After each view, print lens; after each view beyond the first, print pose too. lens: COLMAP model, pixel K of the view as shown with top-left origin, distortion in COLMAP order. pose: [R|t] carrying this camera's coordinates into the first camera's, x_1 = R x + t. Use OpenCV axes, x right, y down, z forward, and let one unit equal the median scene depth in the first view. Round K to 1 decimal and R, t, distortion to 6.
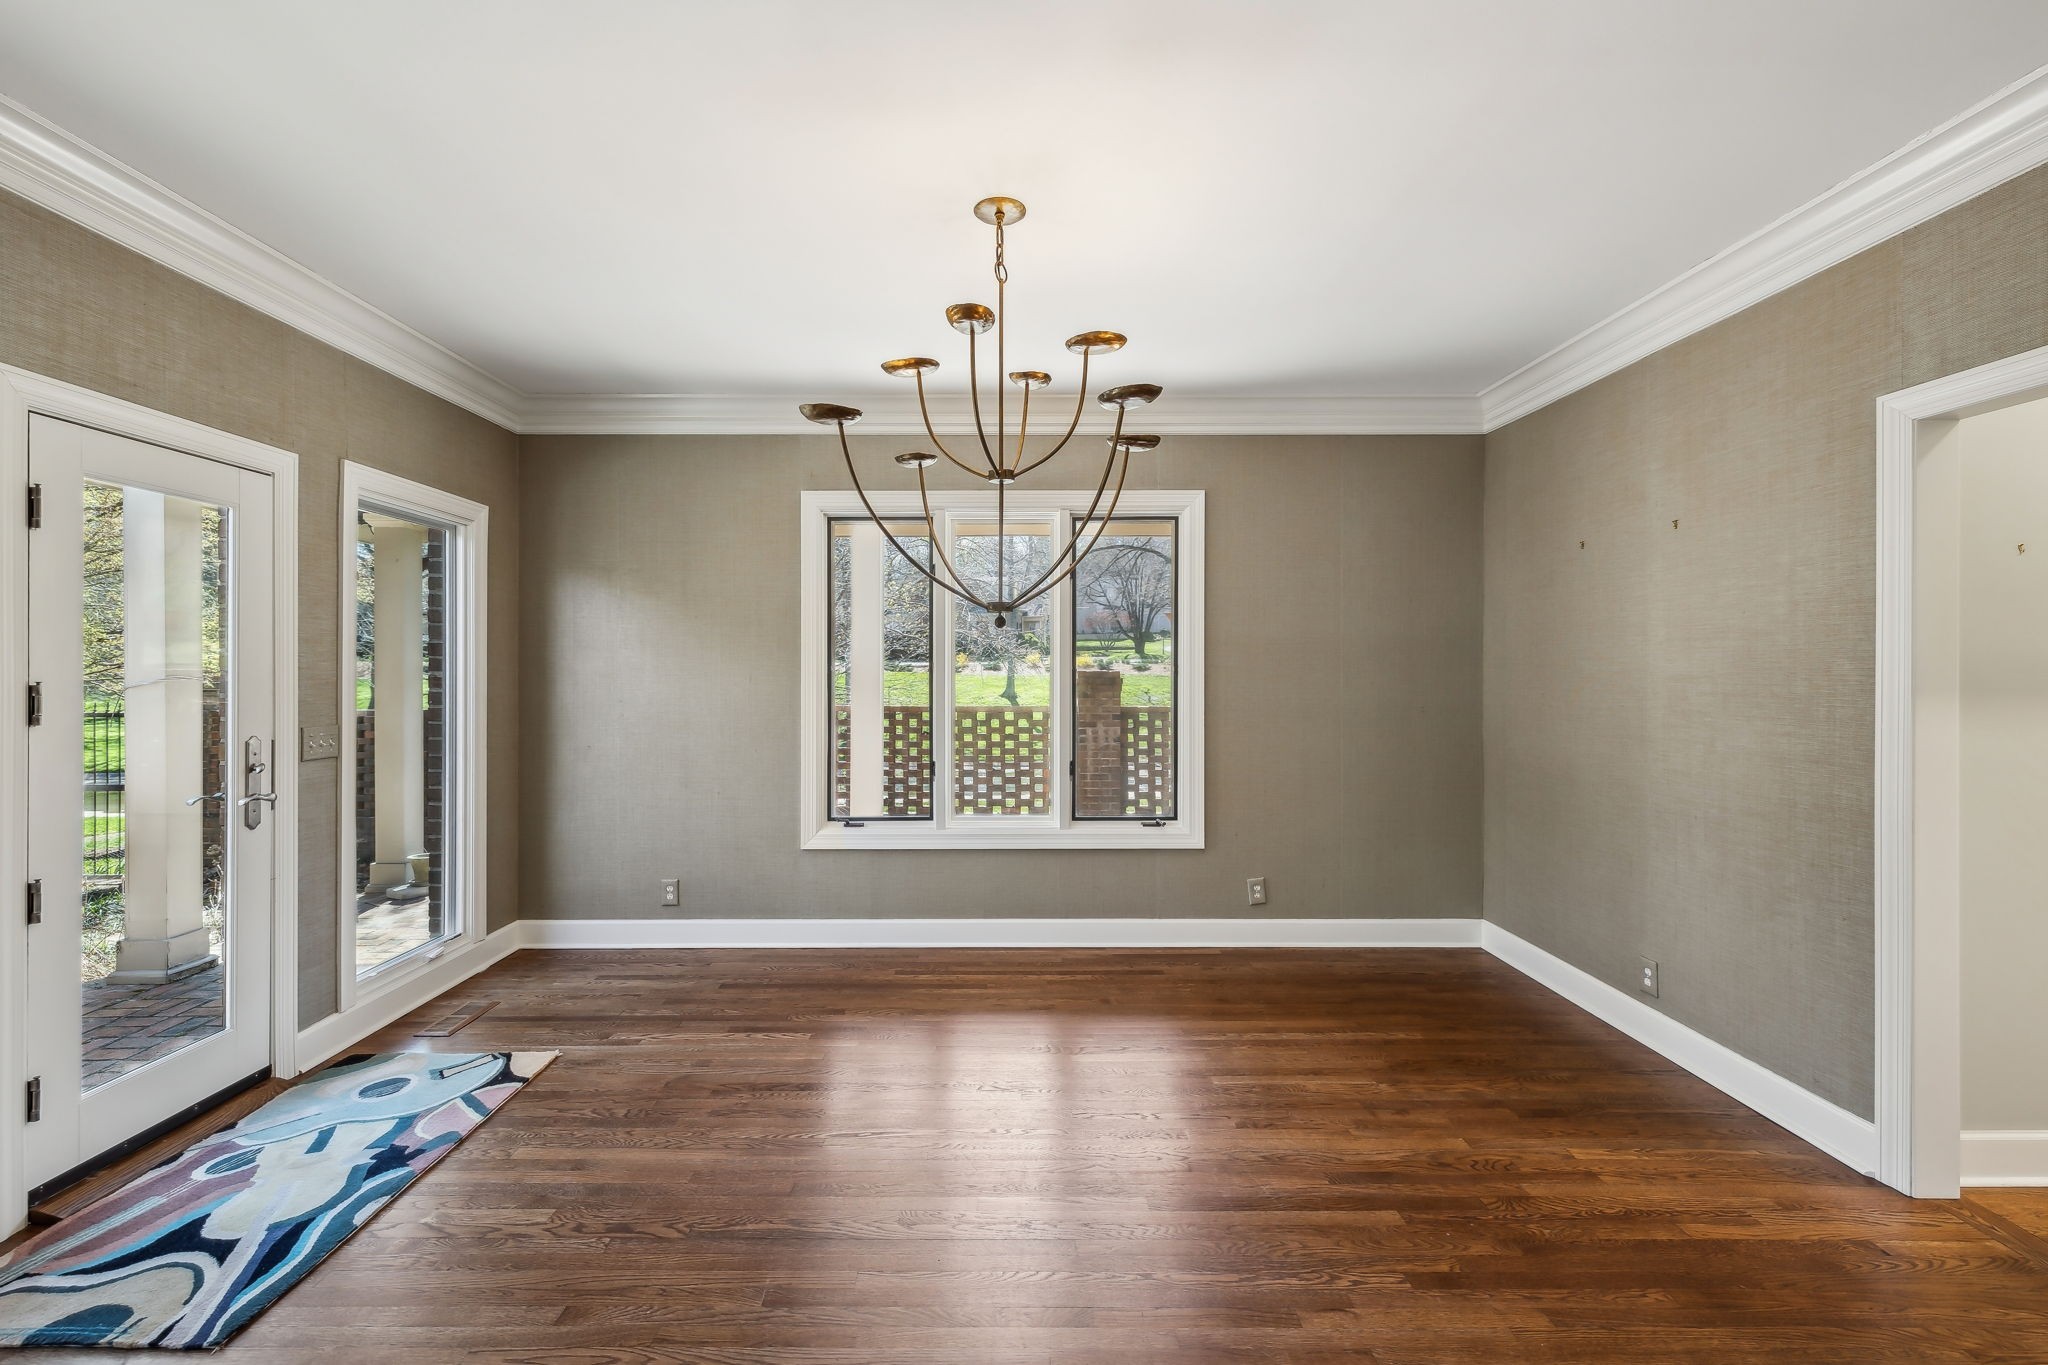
lens RADIAL K [[872.1, 0, 1019.7], [0, 872.1, 673.8], [0, 0, 1]] dist [-0.000683, 0.000195]
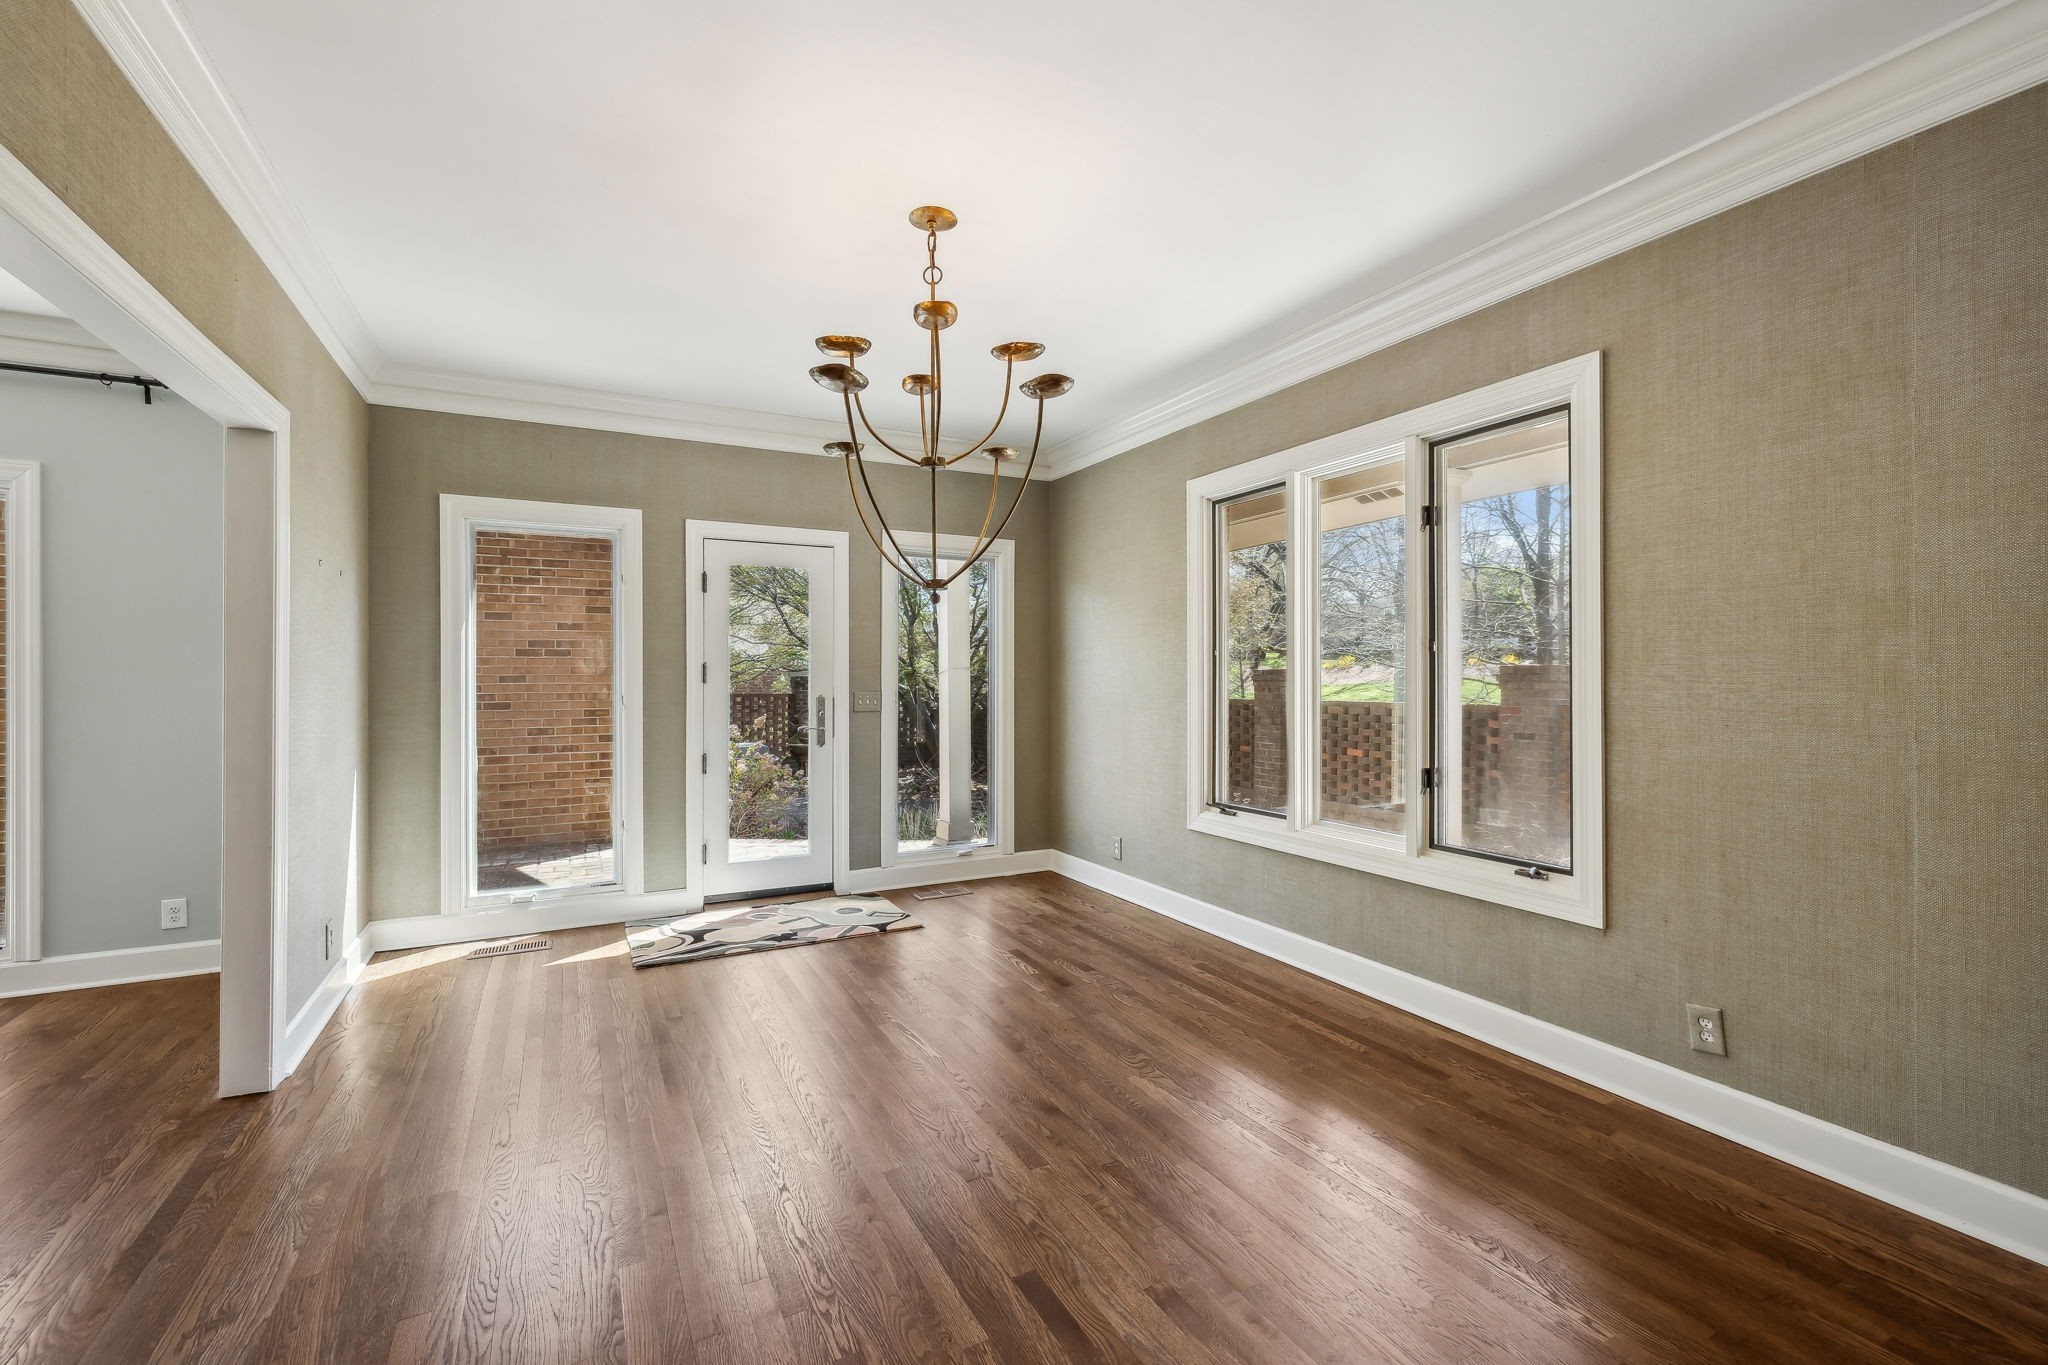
lens RADIAL K [[872.1, 0, 1021.1], [0, 872.1, 681.4], [0, 0, 1]] dist [-0.000683, 0.000195]
pose [[0.455396, 0.004143, -0.890279, 0.703425], [-0.002172, 0.999991, 0.003543, 0.027801], [0.890286, 0.000320, 0.455401, 0.428676]]
